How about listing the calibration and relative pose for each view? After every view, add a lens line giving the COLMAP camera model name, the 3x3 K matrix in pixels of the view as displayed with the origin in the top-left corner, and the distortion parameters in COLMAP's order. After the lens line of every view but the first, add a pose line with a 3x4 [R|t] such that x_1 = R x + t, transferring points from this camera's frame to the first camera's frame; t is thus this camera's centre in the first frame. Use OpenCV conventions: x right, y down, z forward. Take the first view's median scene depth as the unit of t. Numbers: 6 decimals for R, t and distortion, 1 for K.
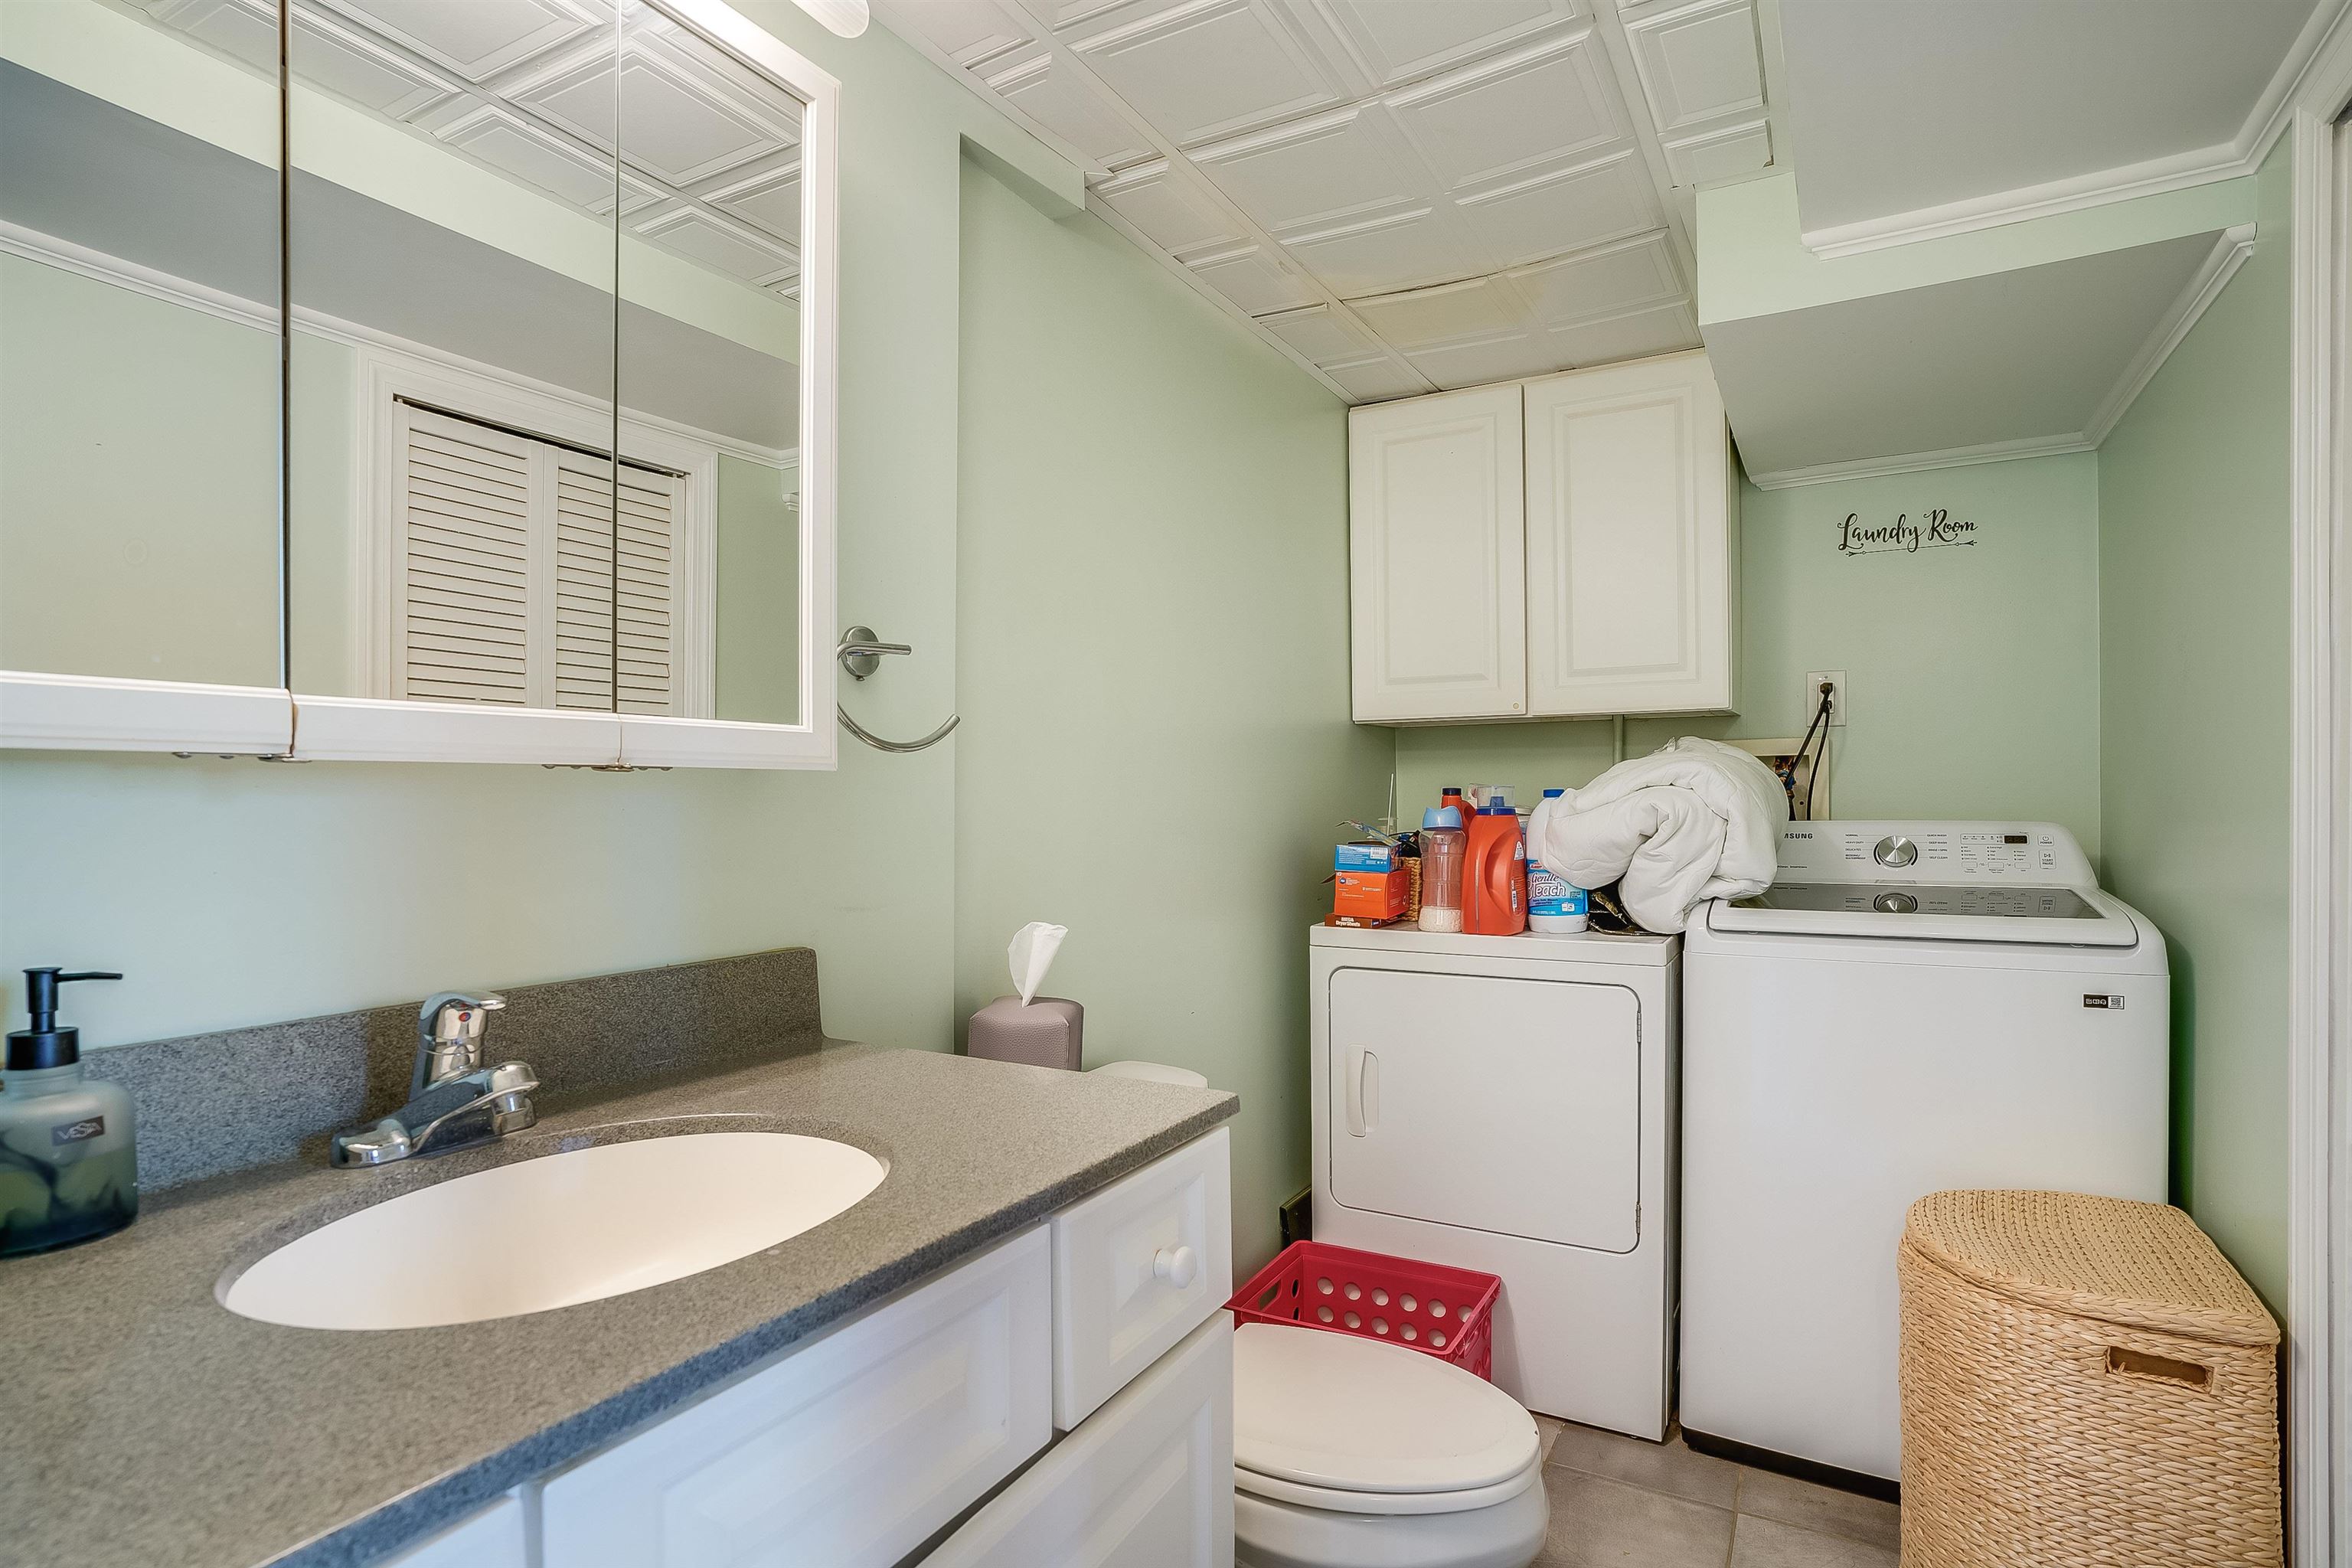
lens RADIAL K [[1219.9, 0, 1162.3], [0, 1219.9, 788.3], [0, 0, 1]] dist [0.002715, 0.000533]
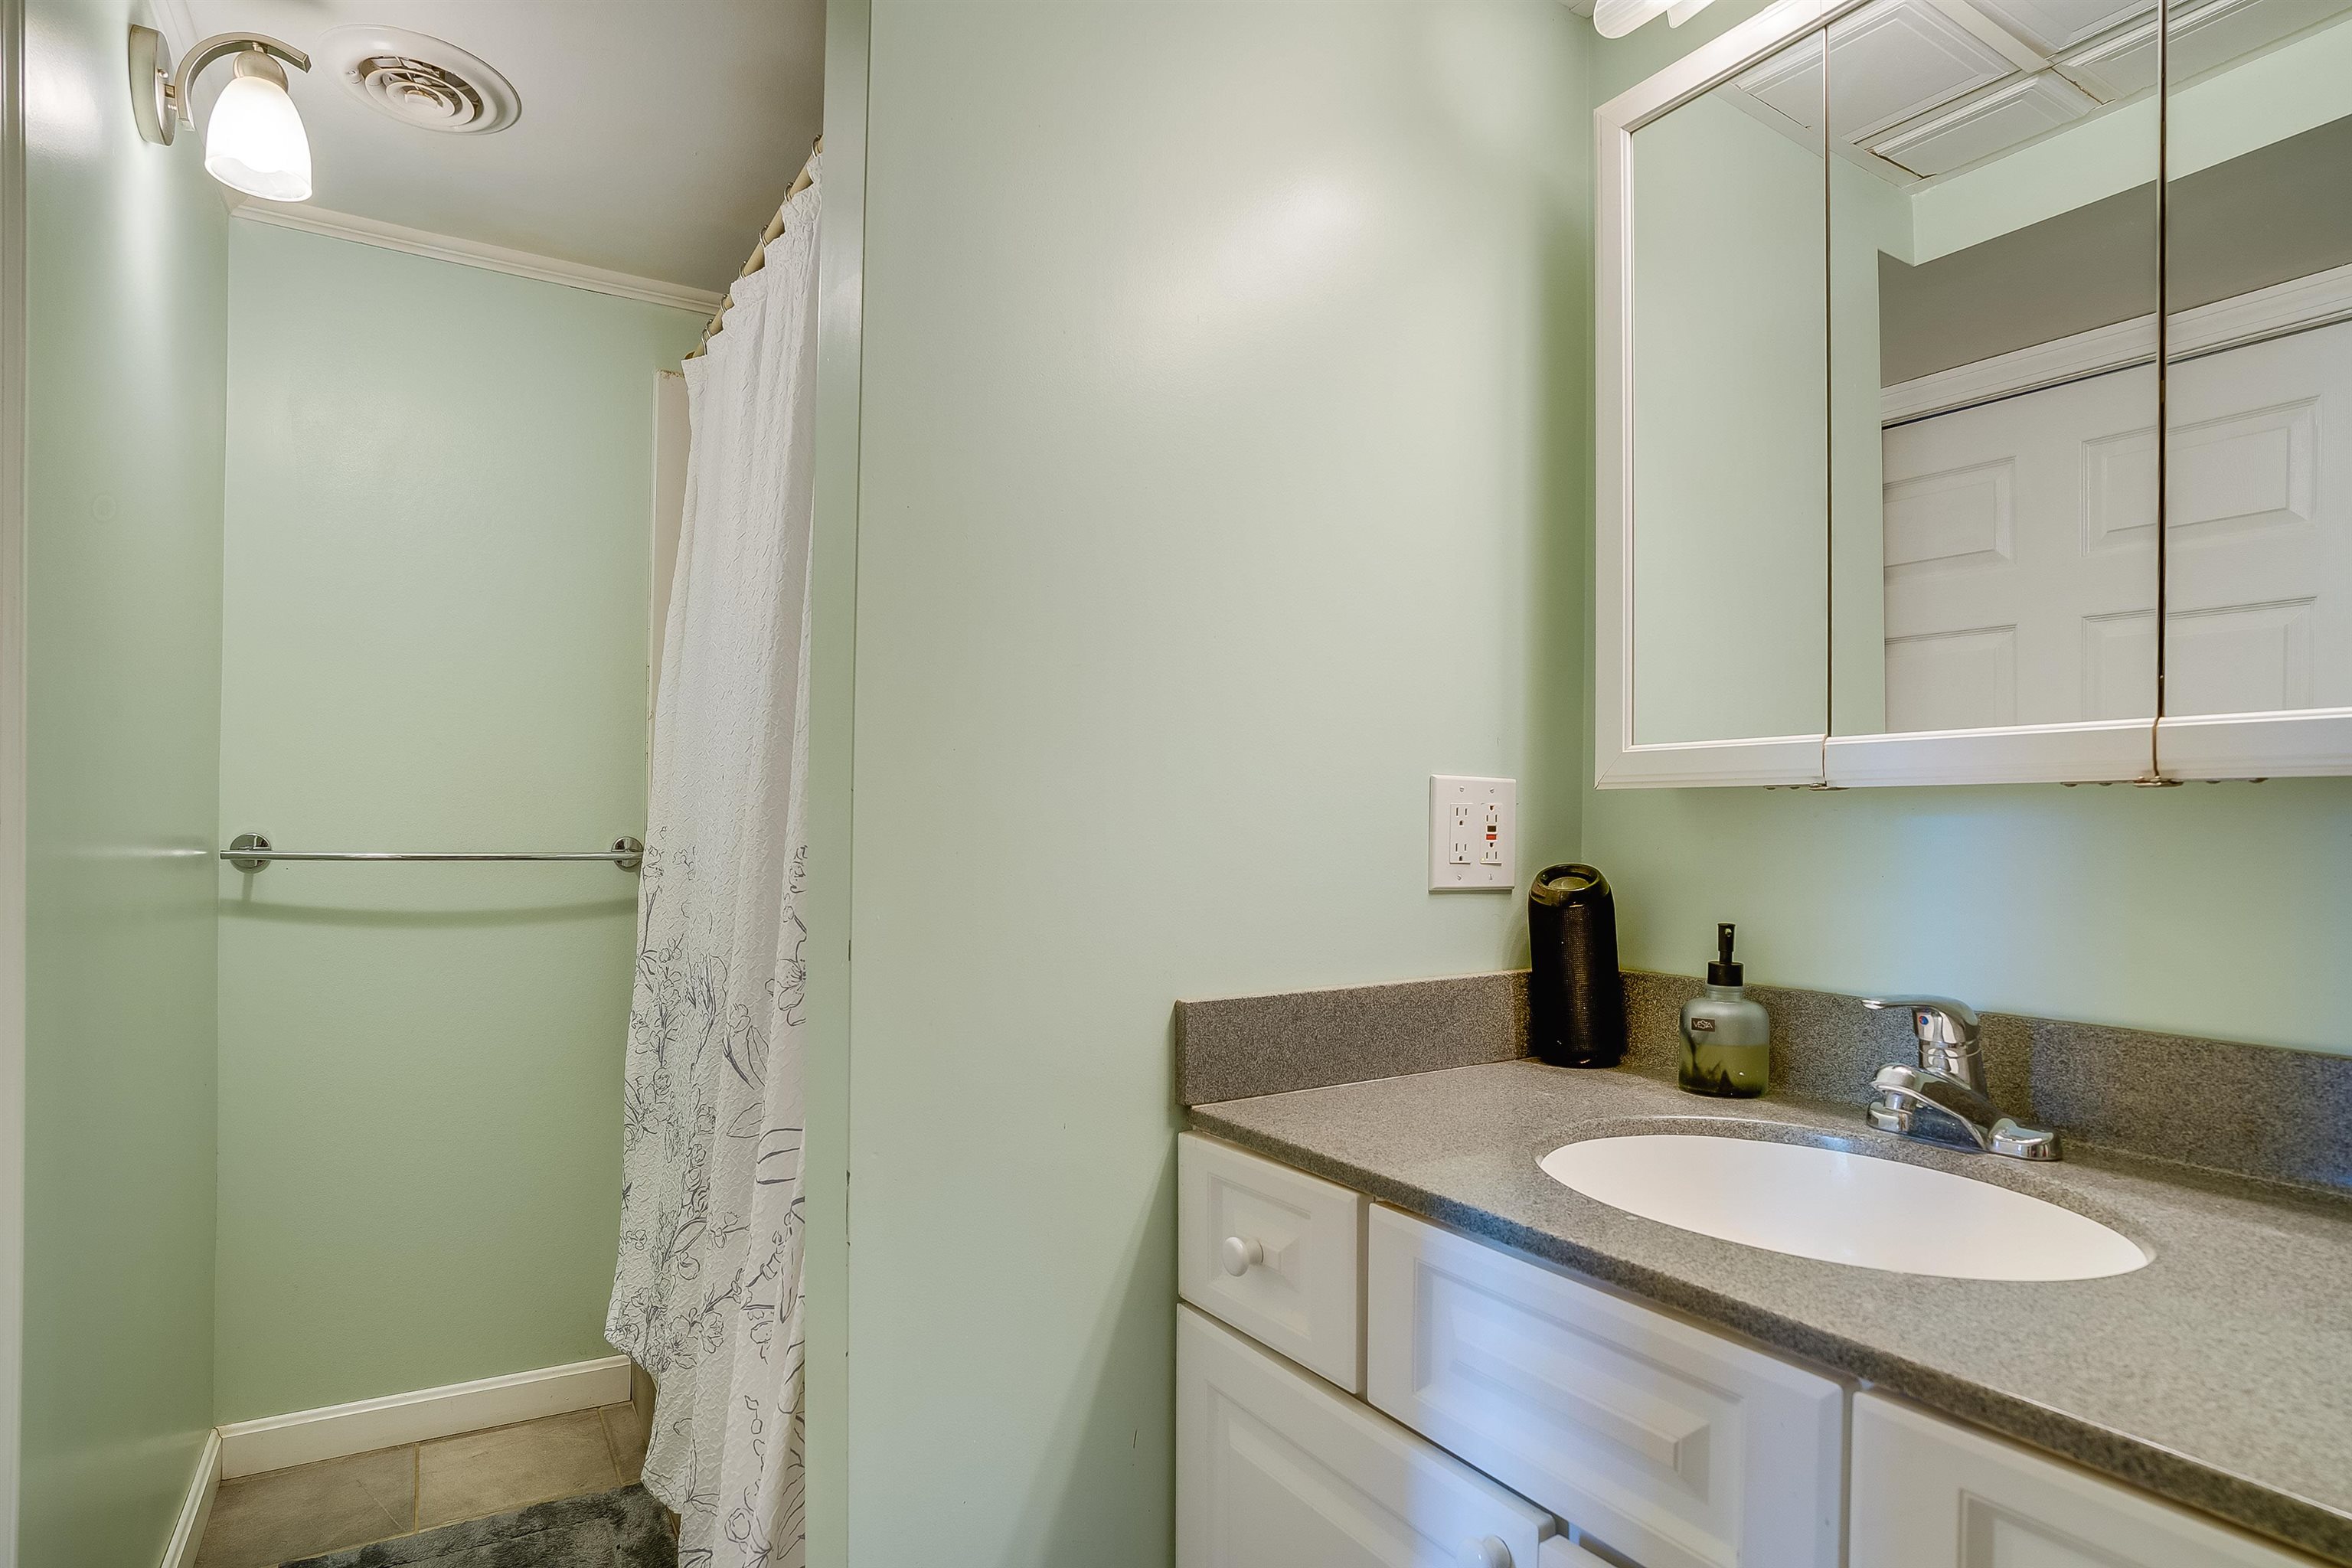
lens RADIAL K [[1219.9, 0, 1163.7], [0, 1219.9, 796.3], [0, 0, 1]] dist [0.002715, 0.000533]
pose [[-0.462325, -0.020158, -0.886481, 0.779990], [0.000256, 0.999738, -0.022868, 0.015111], [0.886711, -0.010800, -0.462199, 1.005240]]
